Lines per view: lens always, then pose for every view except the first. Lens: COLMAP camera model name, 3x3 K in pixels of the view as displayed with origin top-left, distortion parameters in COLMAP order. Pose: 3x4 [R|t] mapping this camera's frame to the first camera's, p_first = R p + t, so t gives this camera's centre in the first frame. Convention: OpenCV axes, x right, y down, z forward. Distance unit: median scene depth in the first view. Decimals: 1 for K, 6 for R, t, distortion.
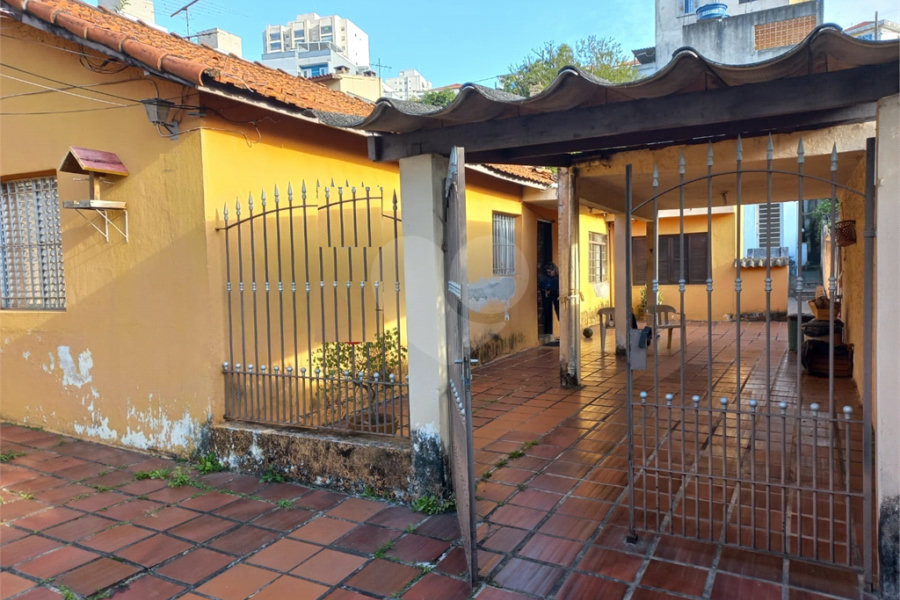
lens RADIAL K [[637.7, 0, 461.5], [0, 637.7, 306.4], [0, 0, 1]] dist [0.062484, -0.042740]
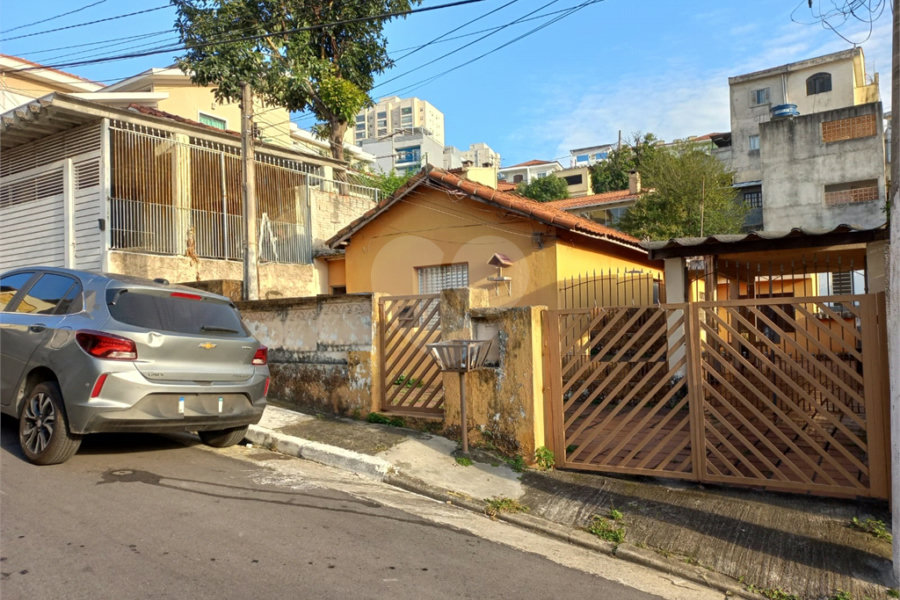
lens RADIAL K [[637.6, 0, 459.7], [0, 637.6, 312.4], [0, 0, 1]] dist [0.064830, -0.055736]
pose [[0.995085, 0.001021, -0.099020, -0.486060], [-0.009875, 0.995986, -0.088967, 0.148059], [0.098531, 0.089507, 0.991100, -1.130281]]
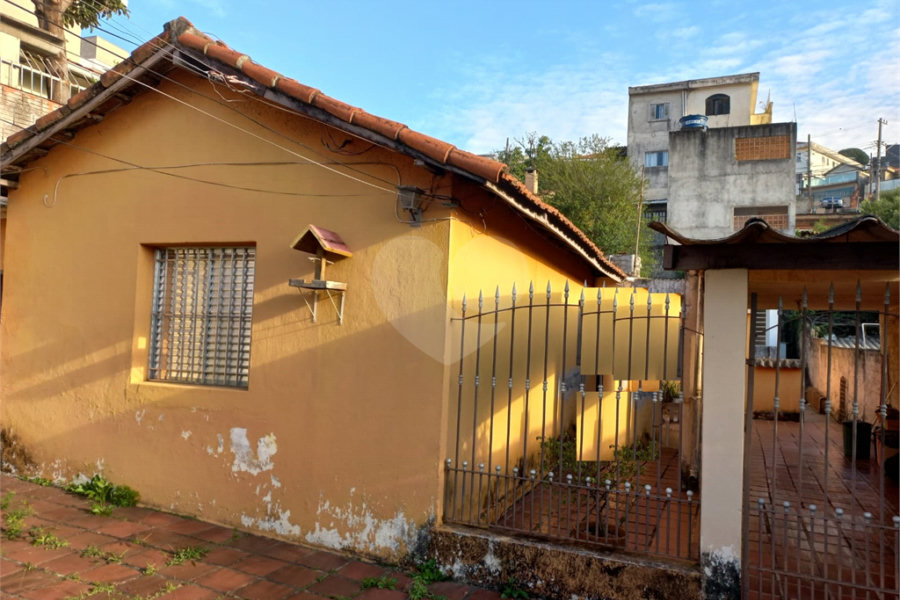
lens RADIAL K [[640.0, 0, 456.2], [0, 640.0, 306.7], [0, 0, 1]] dist [0.097999, -0.135931]
pose [[0.993219, 0.071868, 0.091380, -0.446141], [-0.061404, 0.991744, -0.112572, -0.028716], [-0.098716, 0.106198, 0.989433, 0.035821]]
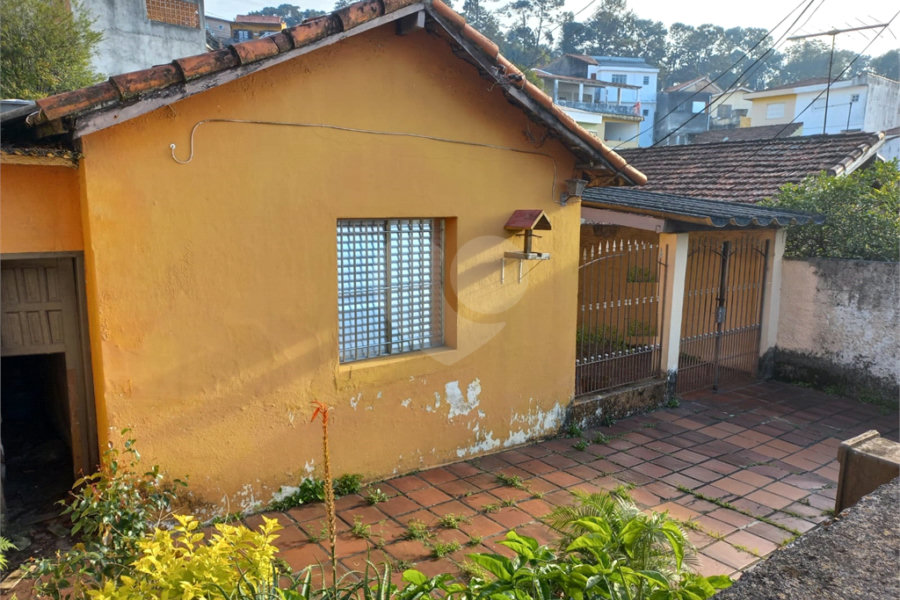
lens RADIAL K [[644.5, 0, 449.9], [0, 644.5, 310.7], [0, 0, 1]] dist [0.048965, -0.007865]
pose [[0.419055, -0.119992, 0.899997, -1.729446], [0.036231, 0.992649, 0.115475, -0.198162], [-0.907238, -0.015783, 0.420322, 0.619766]]
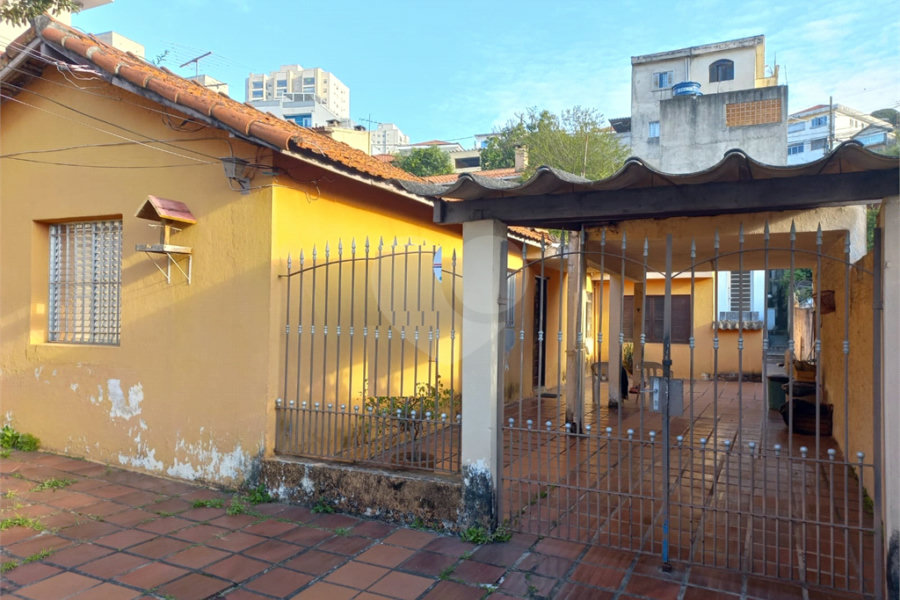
lens RADIAL K [[637.6, 0, 459.7], [0, 637.6, 312.4], [0, 0, 1]] dist [0.064830, -0.055736]
pose [[0.998163, 0.039864, 0.045632, -0.116143], [-0.036561, 0.996801, -0.071064, 0.007333], [-0.048319, 0.069265, 0.996427, -0.091905]]
